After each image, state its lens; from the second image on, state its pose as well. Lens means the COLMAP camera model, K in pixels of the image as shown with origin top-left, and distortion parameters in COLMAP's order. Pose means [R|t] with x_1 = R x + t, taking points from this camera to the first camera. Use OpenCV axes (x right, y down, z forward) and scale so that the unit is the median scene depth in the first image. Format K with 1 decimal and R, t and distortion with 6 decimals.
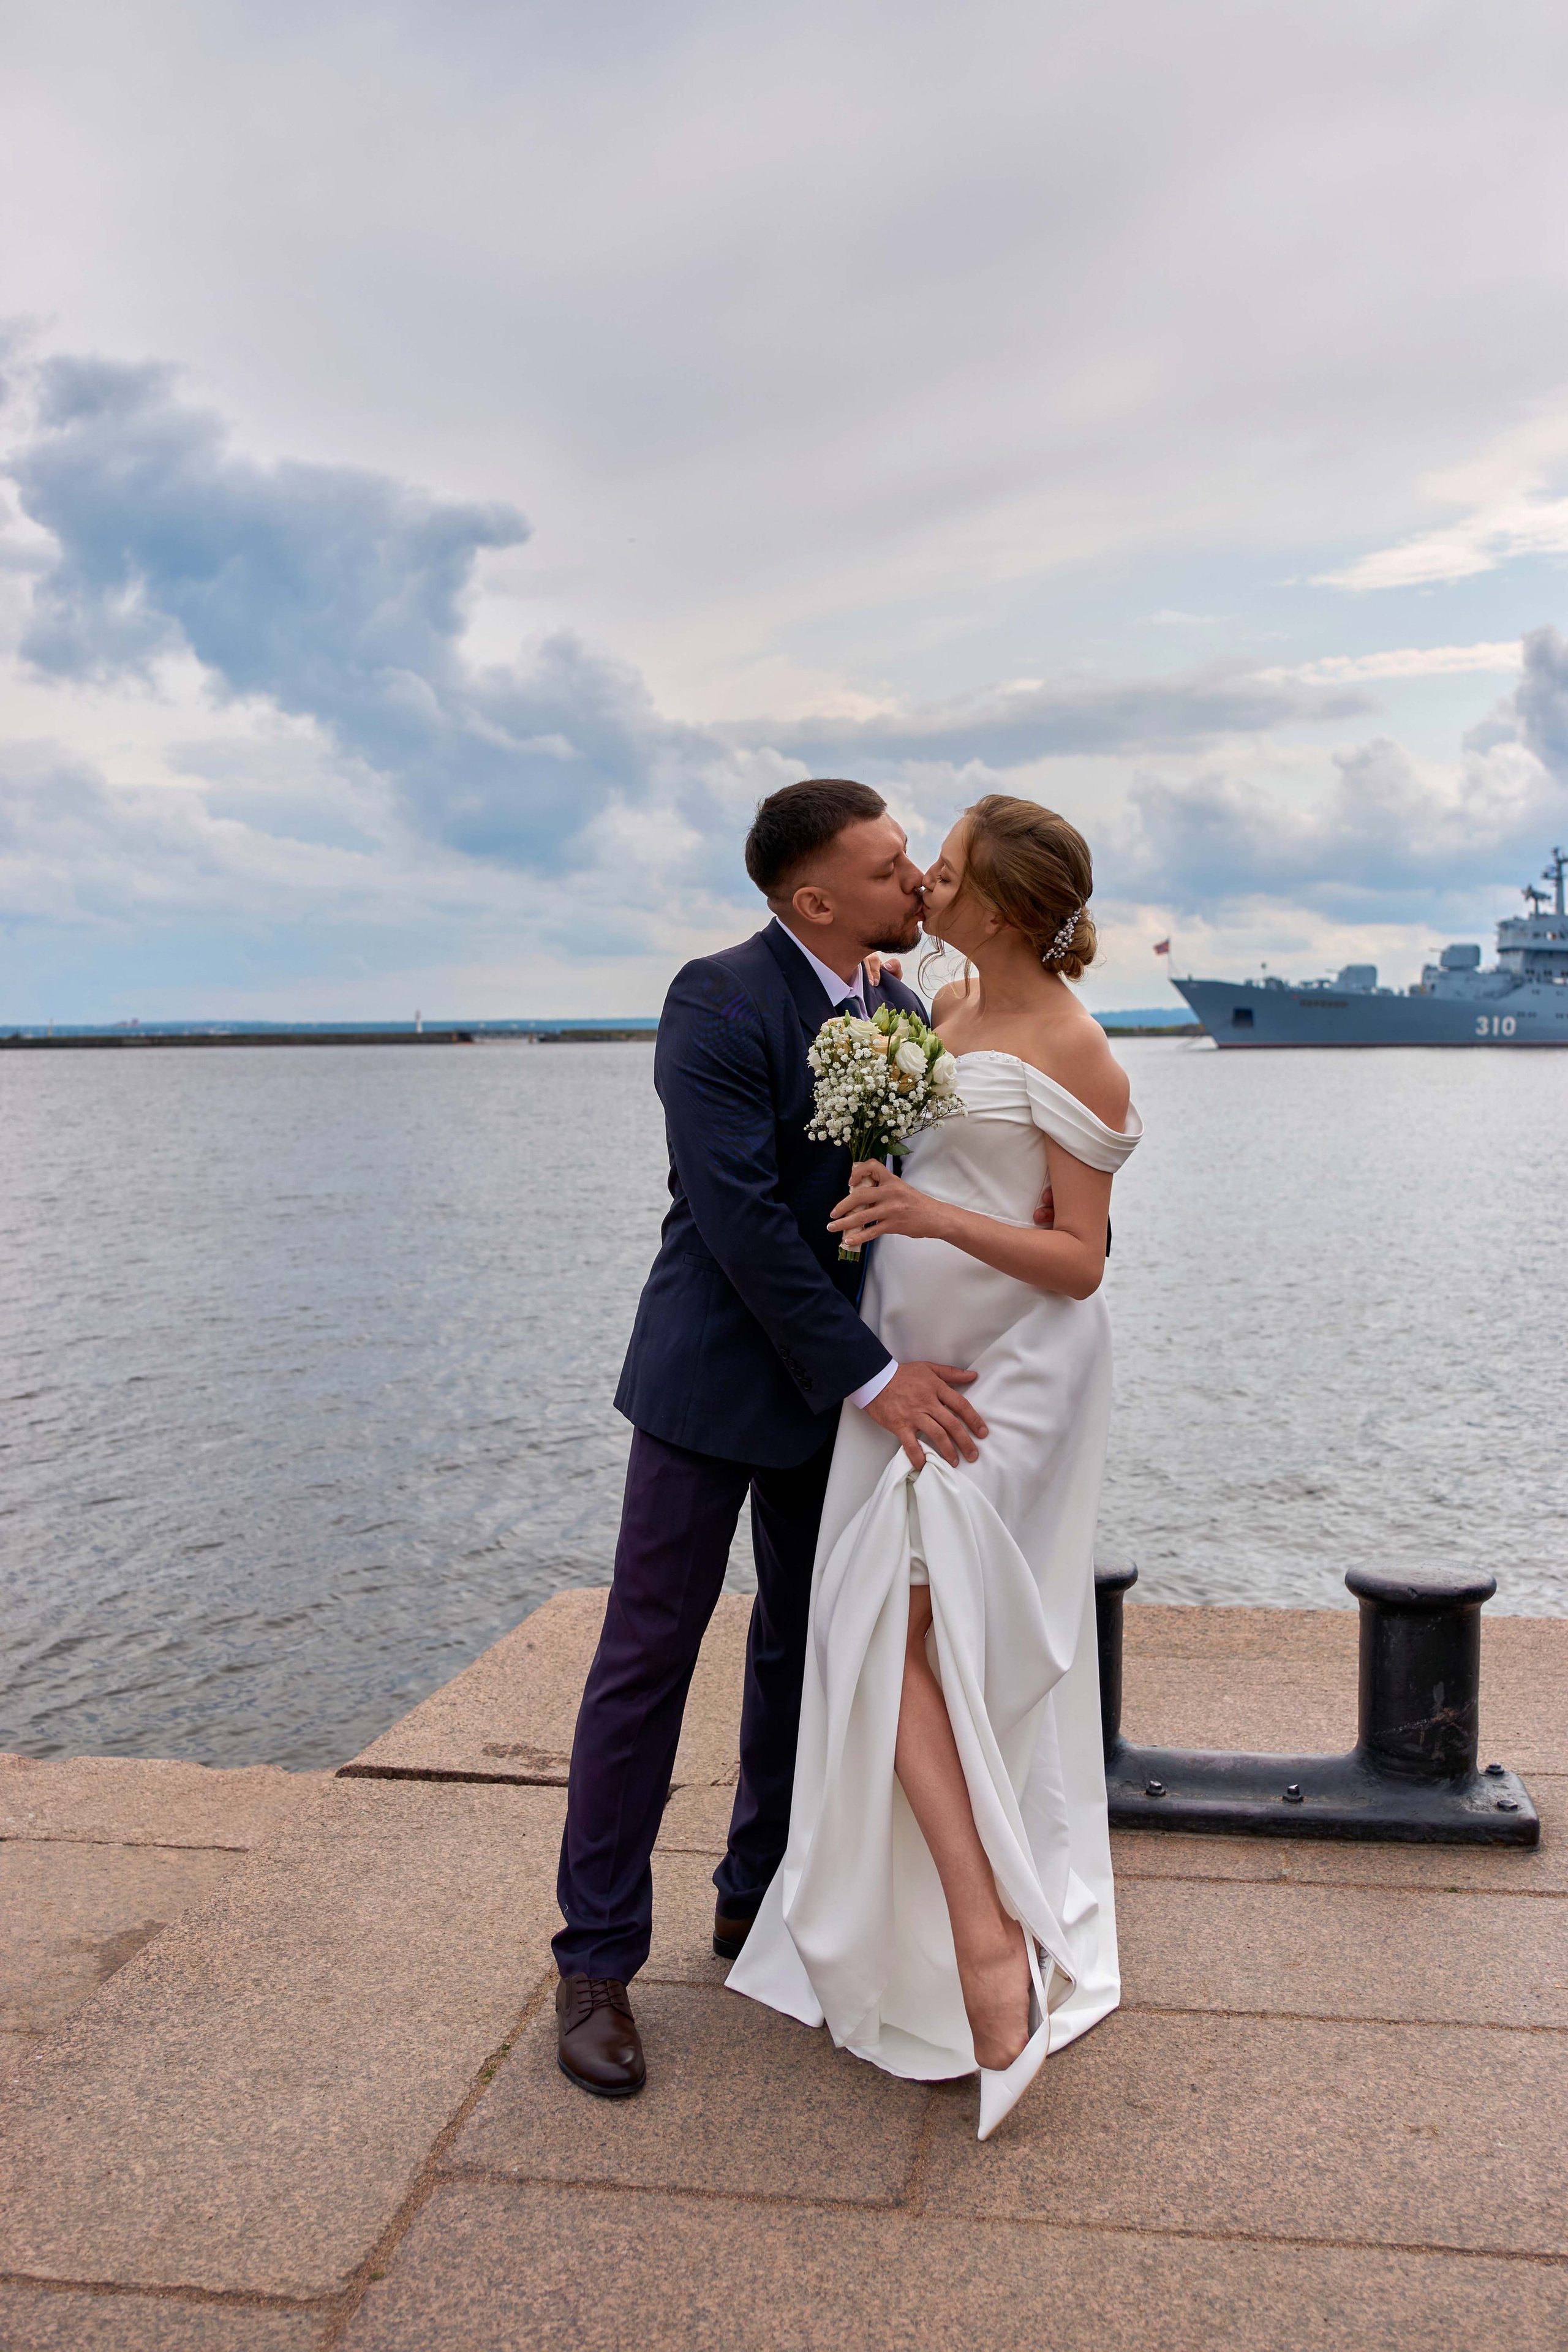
lens RADIAL K [[2350.0, 0, 775.4], [0, 2350.0, 1167.5], [0, 0, 1]] dist [-0.037952, 0.000000]
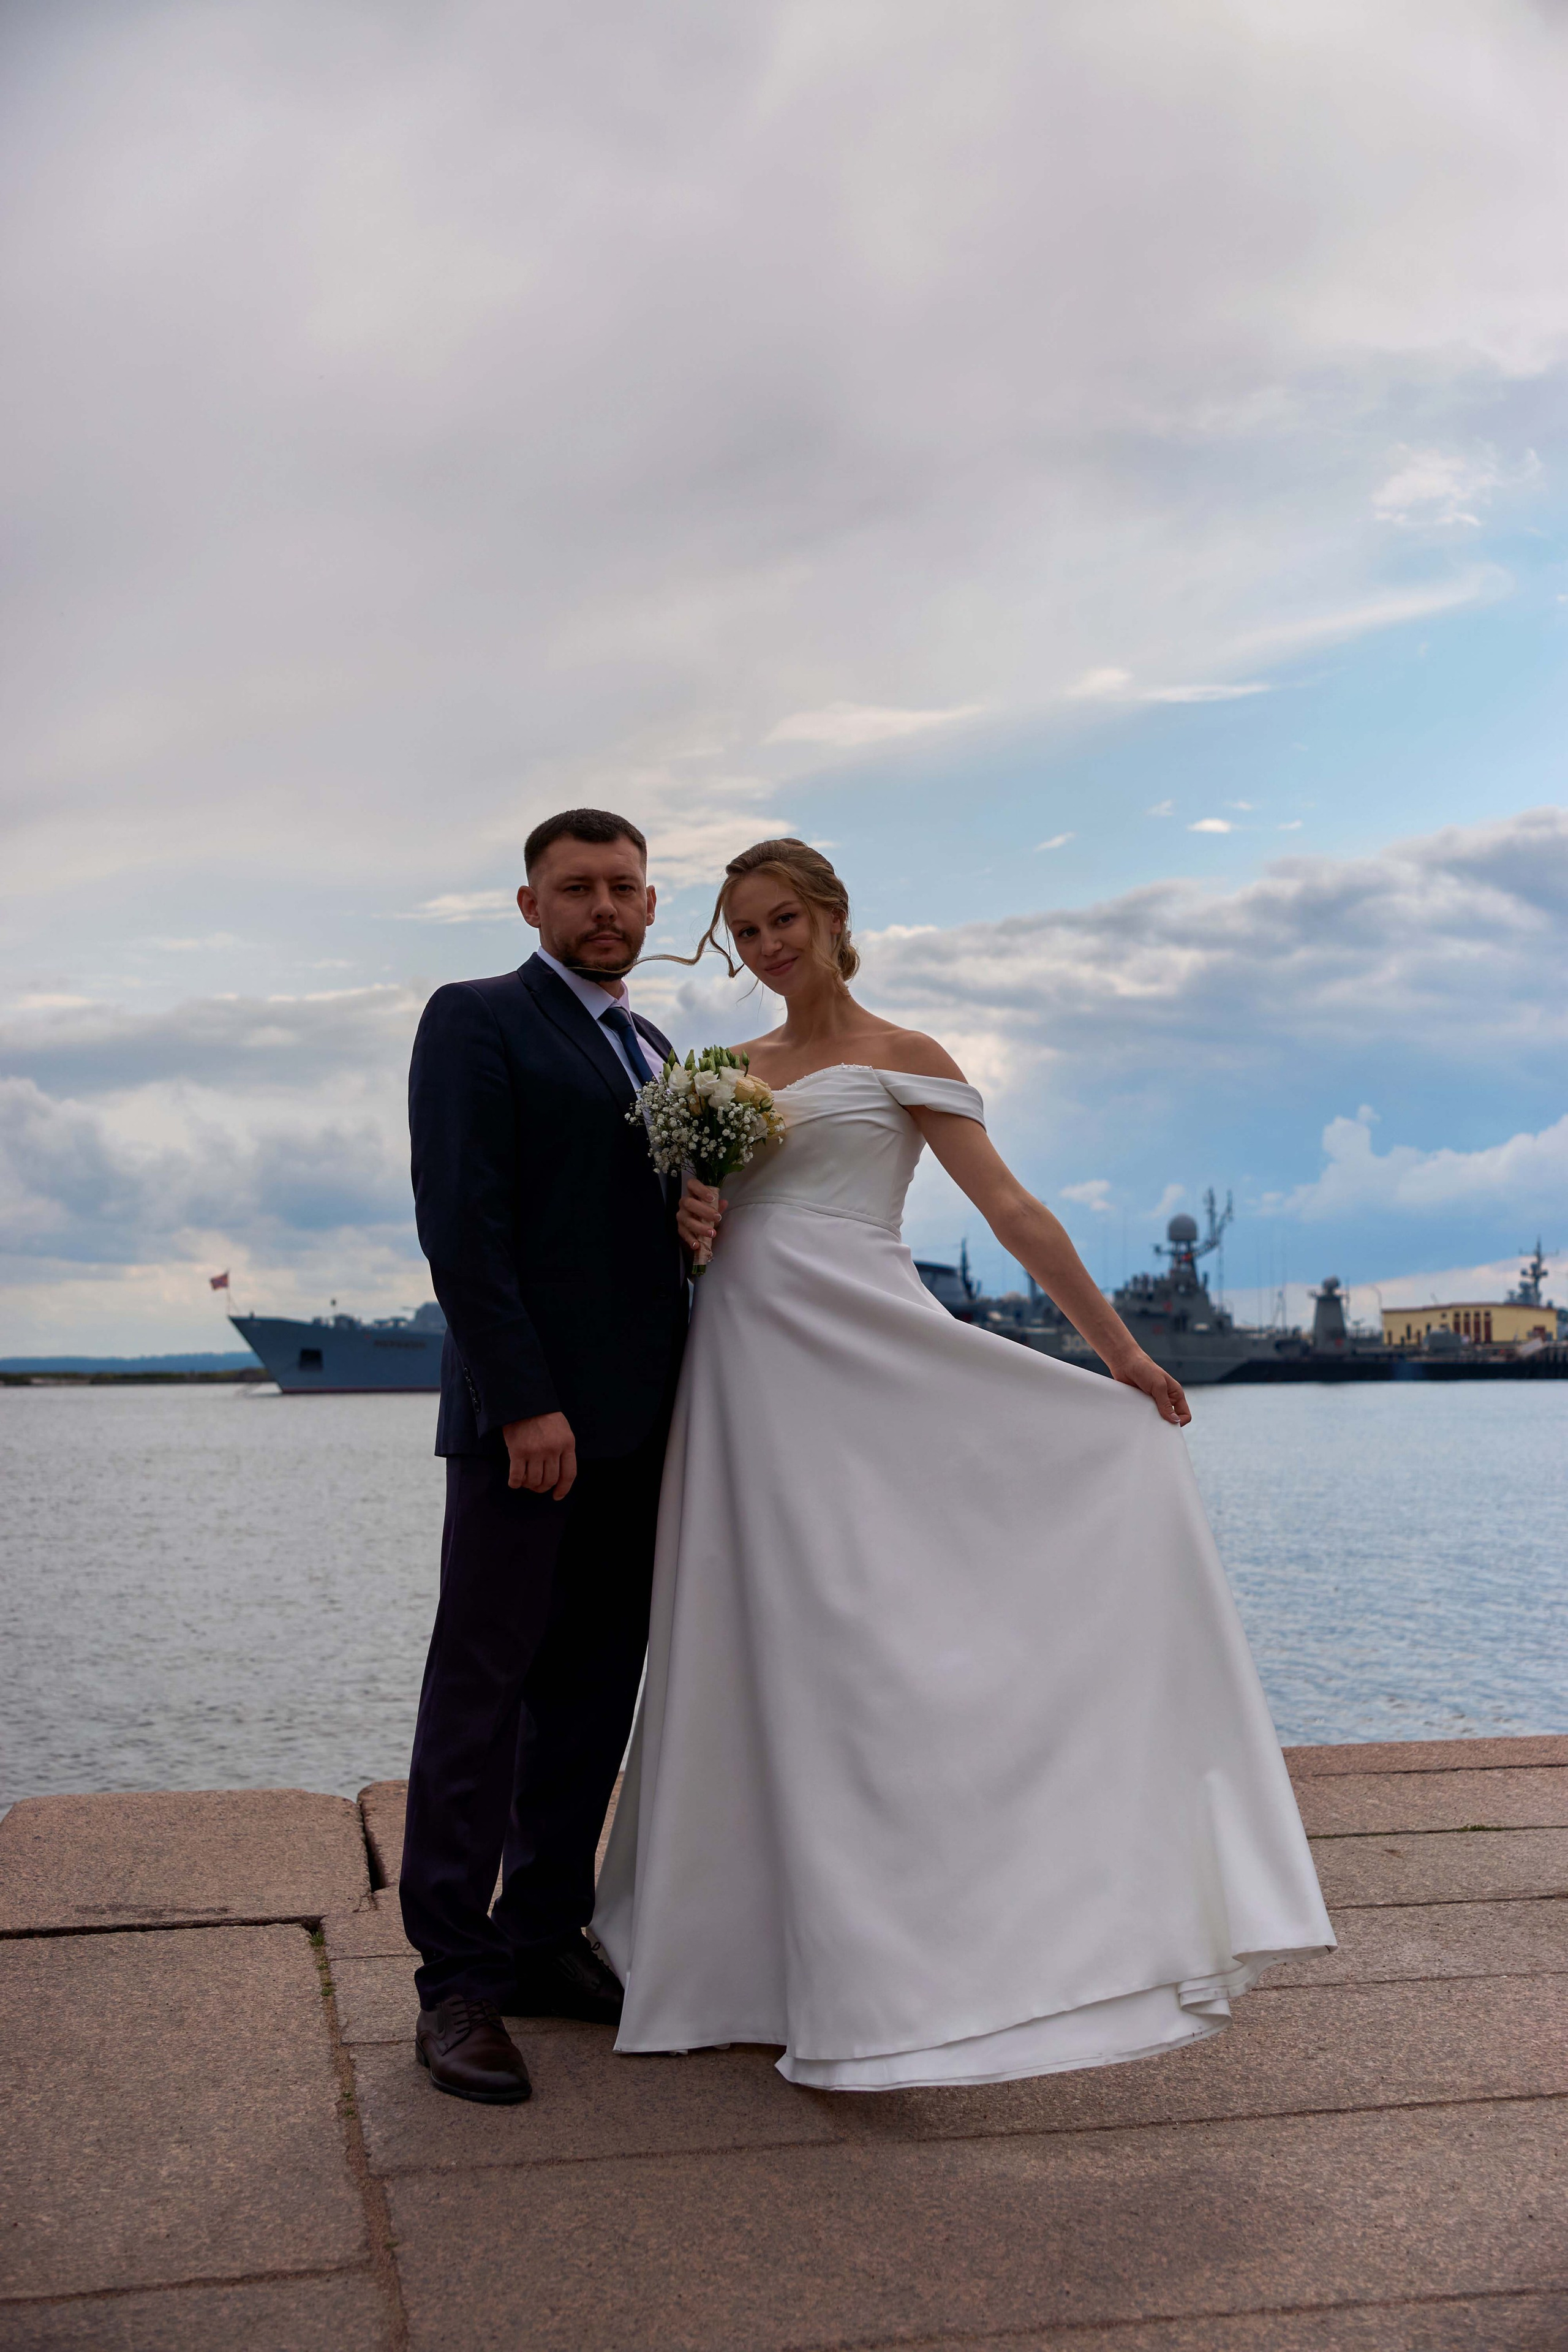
lens RADIAL K [[2630.0, 0, 794.7], [0, 2630.0, 1165.7], [0, 0, 1]] dist [0.026577, 0.000000]
pose [[0.929751, 0.027238, 0.367180, -0.334568], [0.023211, 0.990940, -0.132283, 0.140952], [-0.367456, 0.131513, 0.920695, -0.102016]]
